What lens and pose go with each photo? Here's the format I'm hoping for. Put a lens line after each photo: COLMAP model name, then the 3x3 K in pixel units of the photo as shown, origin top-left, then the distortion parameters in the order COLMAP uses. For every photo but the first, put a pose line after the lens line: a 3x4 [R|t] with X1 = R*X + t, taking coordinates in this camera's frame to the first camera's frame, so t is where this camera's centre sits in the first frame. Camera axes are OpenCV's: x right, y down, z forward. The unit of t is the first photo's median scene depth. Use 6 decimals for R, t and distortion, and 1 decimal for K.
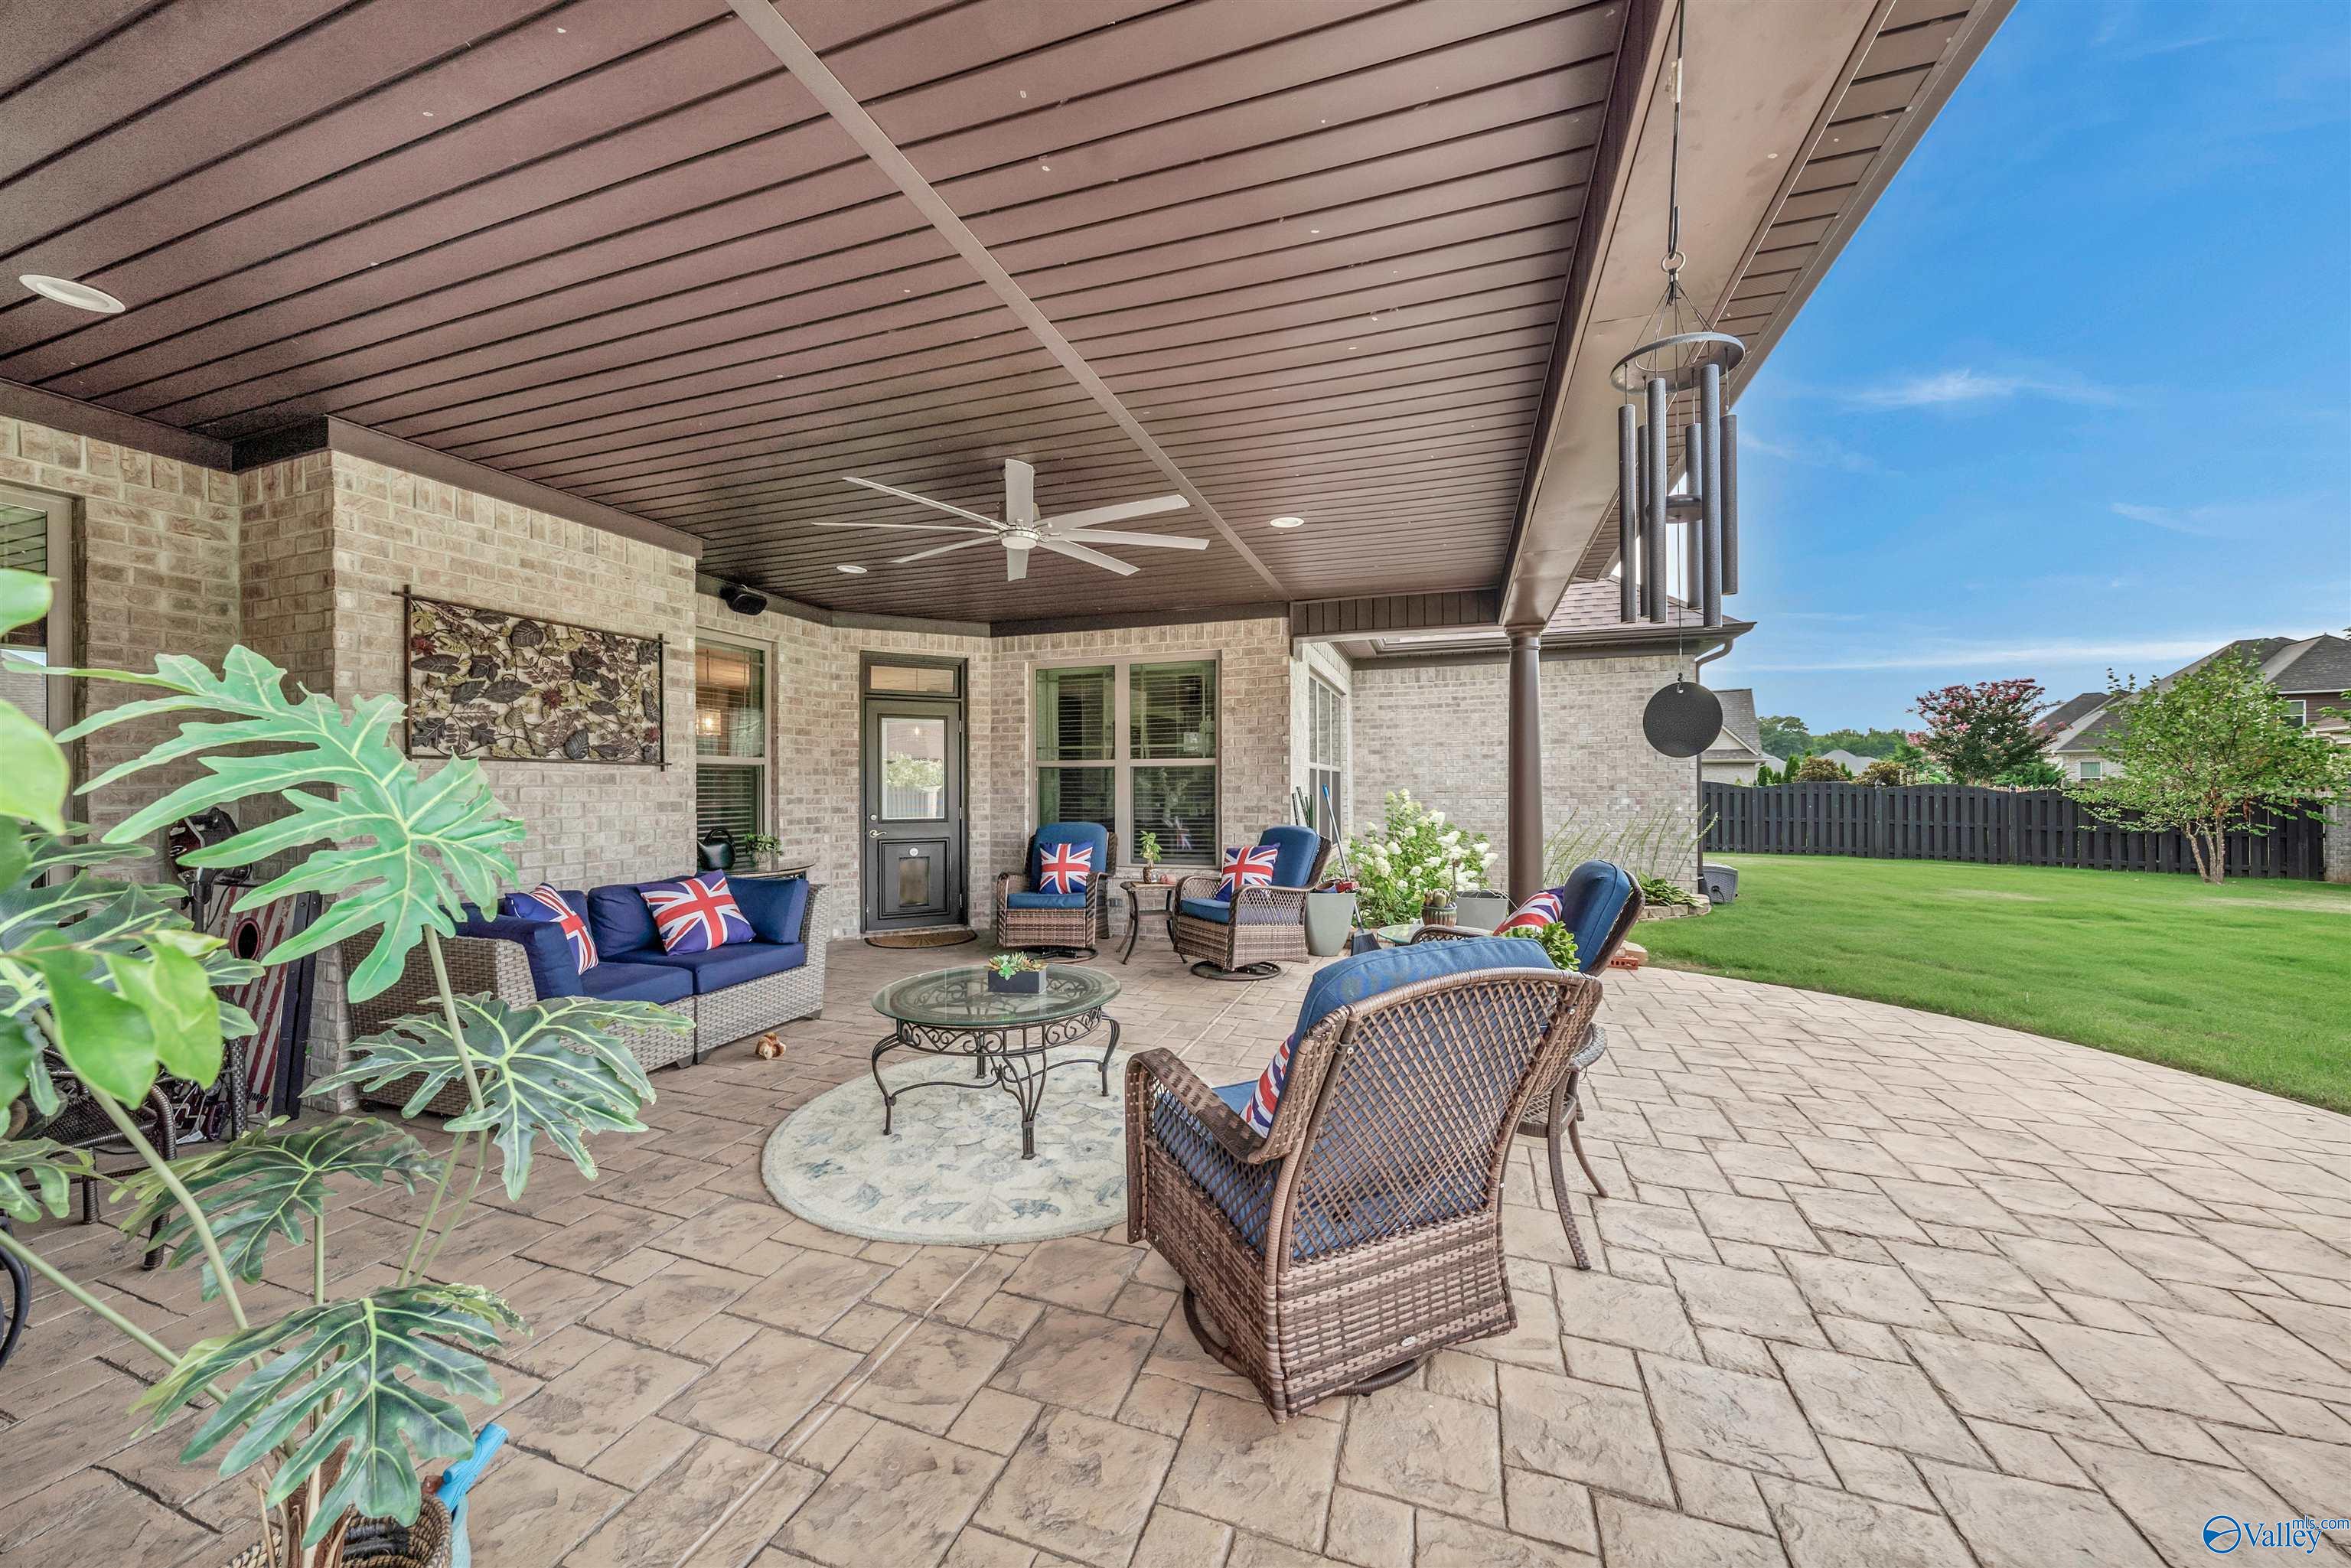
lens RADIAL K [[825.8, 0, 1167.2], [0, 825.8, 779.6], [0, 0, 1]] dist [-0.003191, -0.000218]
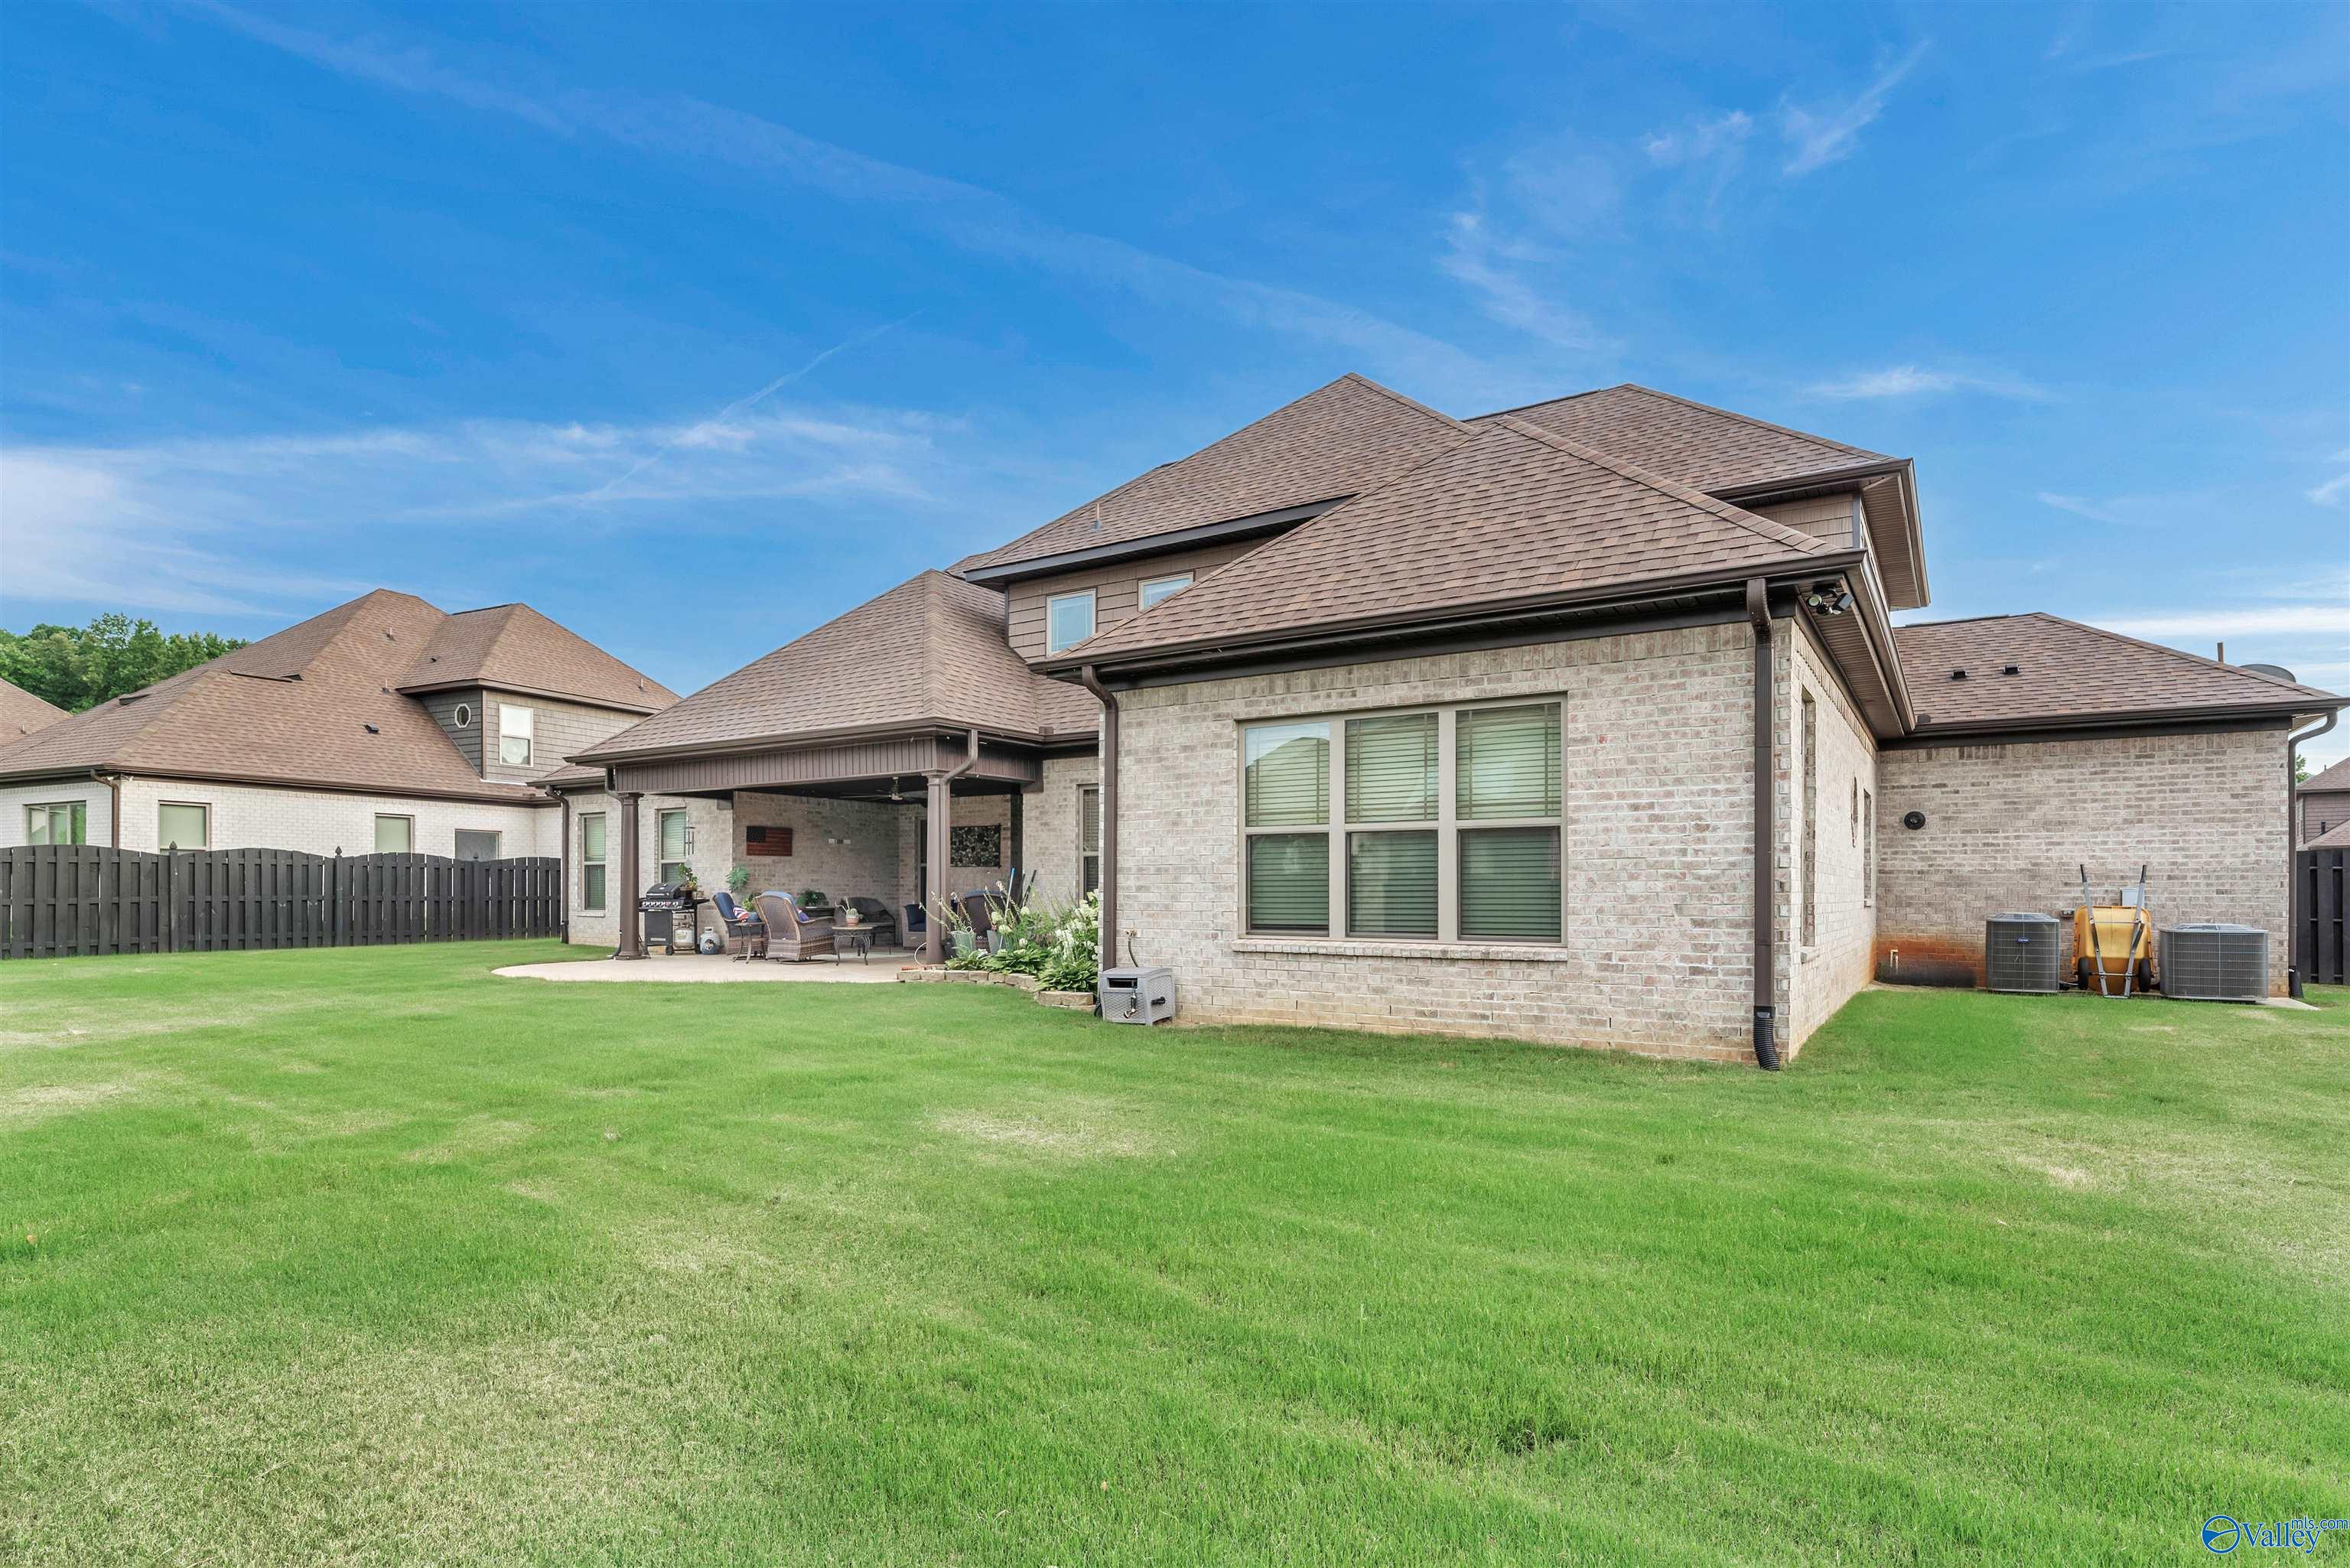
lens RADIAL K [[1165.9, 0, 1189.4], [0, 1165.9, 880.3], [0, 0, 1]] dist [-0.003858, 0.000004]
pose [[-0.236752, -0.000558, -0.971570, 3.610215], [0.008080, 0.999964, -0.002543, 0.053798], [0.971536, -0.008452, -0.236739, 2.864395]]
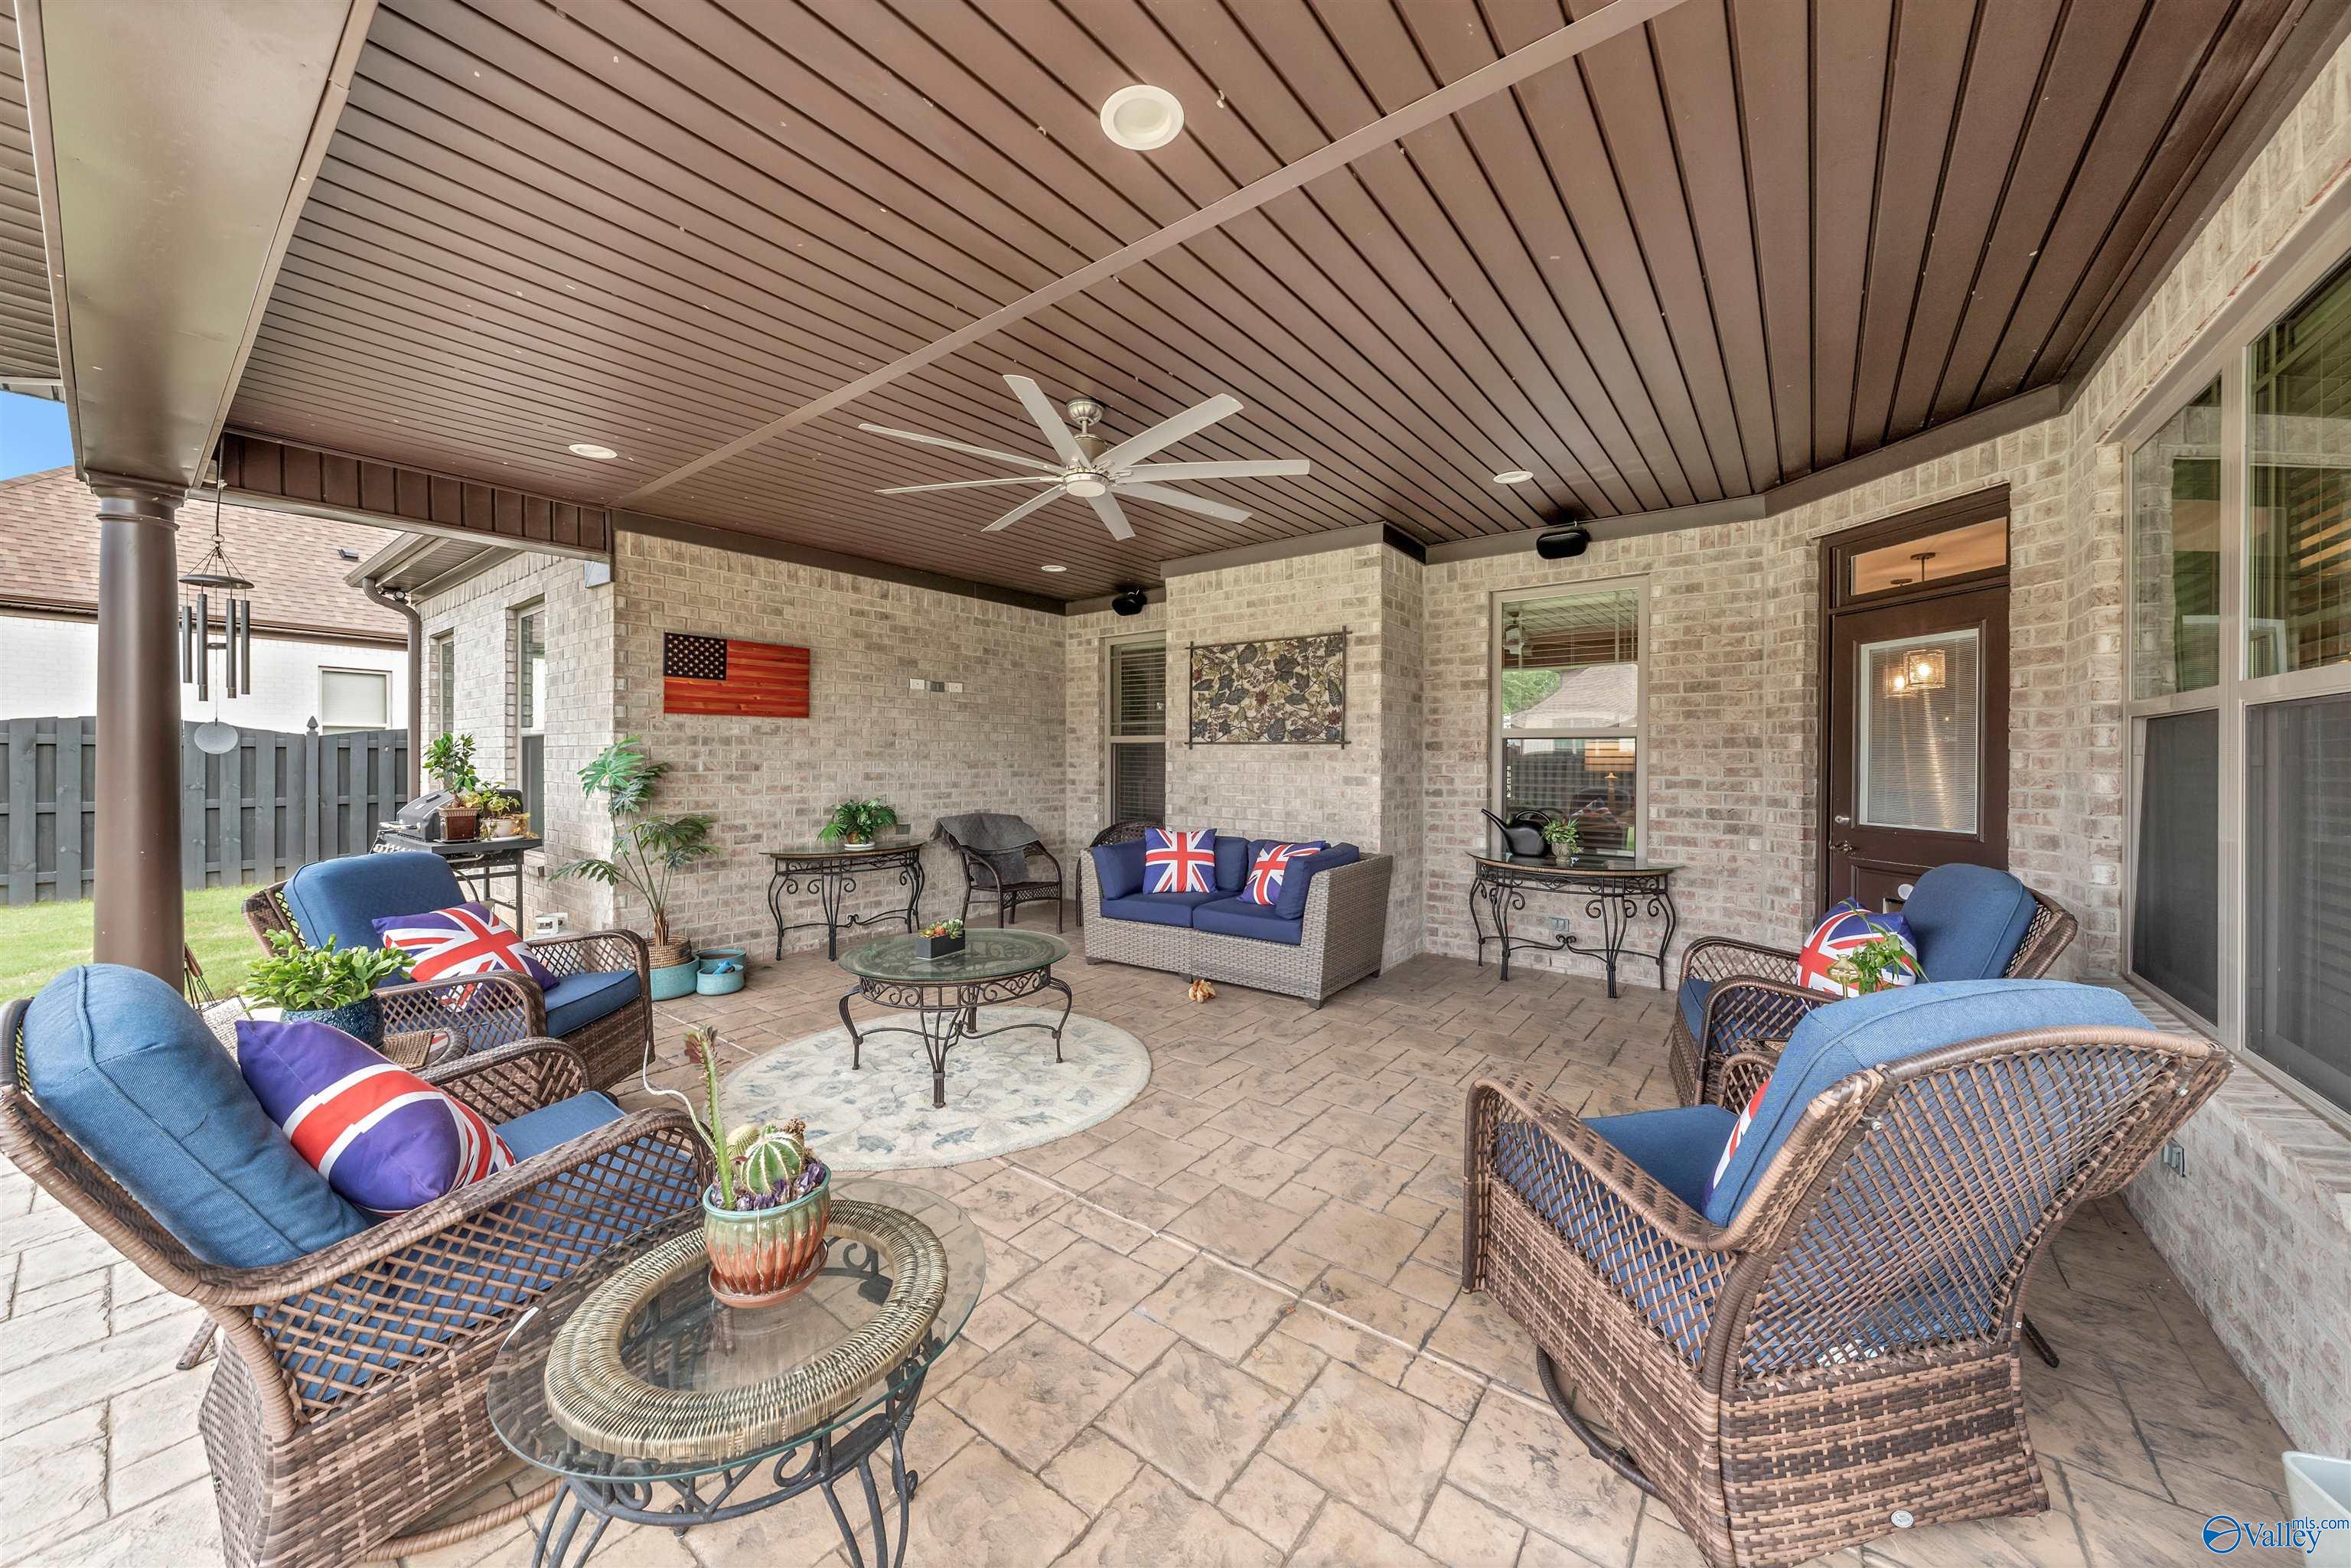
lens RADIAL K [[825.8, 0, 1185.4], [0, 825.8, 767.3], [0, 0, 1]] dist [-0.003191, -0.000218]
pose [[-0.311248, 0.014777, -0.950214, 0.551149], [0.006165, 0.999889, 0.013531, -0.001839], [0.950309, -0.001646, -0.311305, 1.214579]]
